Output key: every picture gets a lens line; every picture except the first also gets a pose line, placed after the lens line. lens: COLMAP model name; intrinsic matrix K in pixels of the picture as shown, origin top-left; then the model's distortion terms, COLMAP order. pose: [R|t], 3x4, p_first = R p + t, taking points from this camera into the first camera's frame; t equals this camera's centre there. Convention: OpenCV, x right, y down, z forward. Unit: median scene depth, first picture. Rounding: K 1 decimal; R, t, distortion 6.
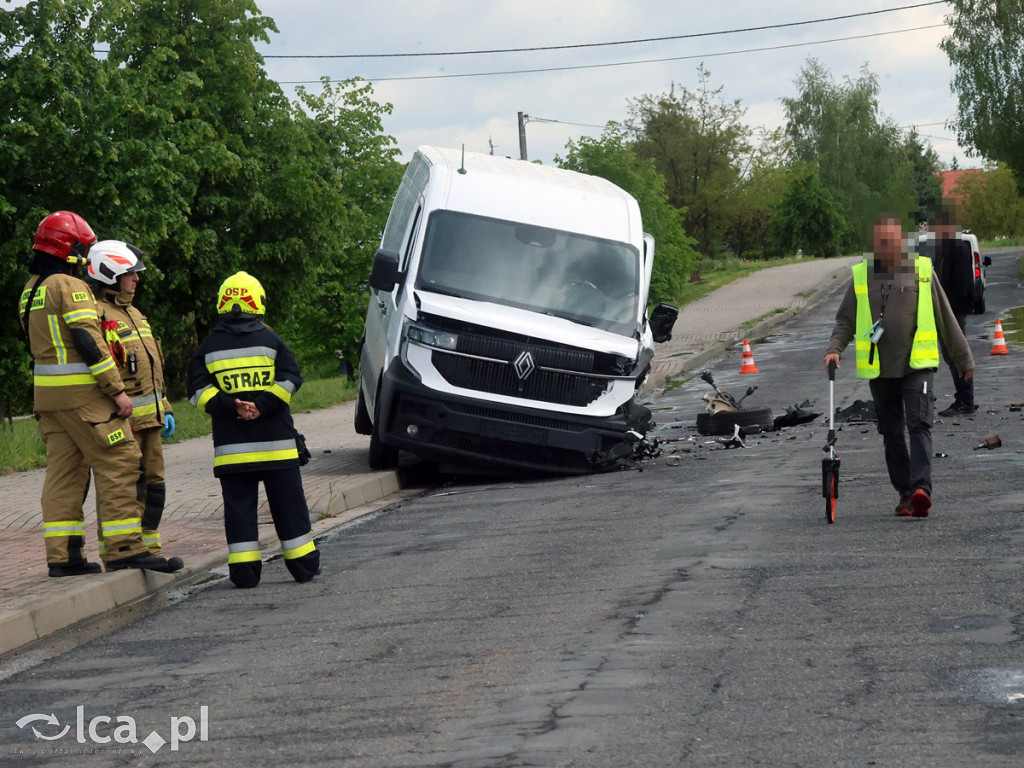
lens RADIAL K [[4669.0, 0, 512.0], [0, 4669.0, 384.0], [0, 0, 1]] dist [0.473776, 4.176147]
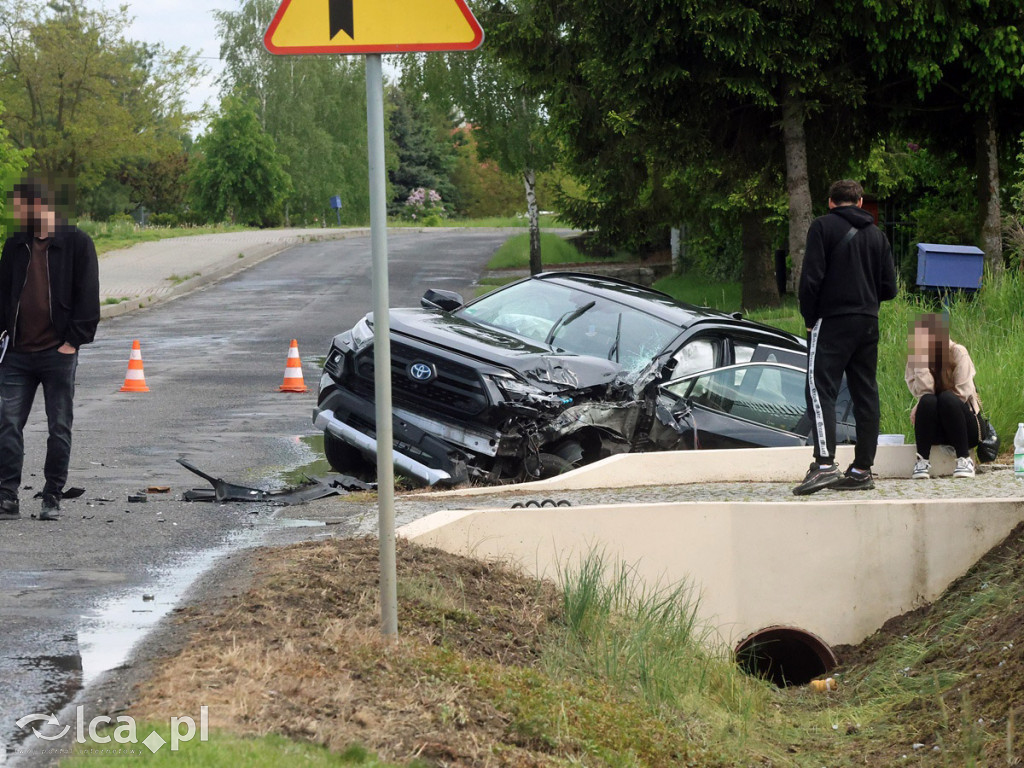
lens RADIAL K [[6201.7, 0, 512.0], [0, 6201.7, 384.0], [0, 0, 1]] dist [1.380320, -5.761002]
pose [[0.993290, 0.052184, 0.103206, 0.080297], [-0.052093, 0.998636, -0.003575, -0.011052], [-0.103252, -0.001825, 0.994654, 0.186122]]
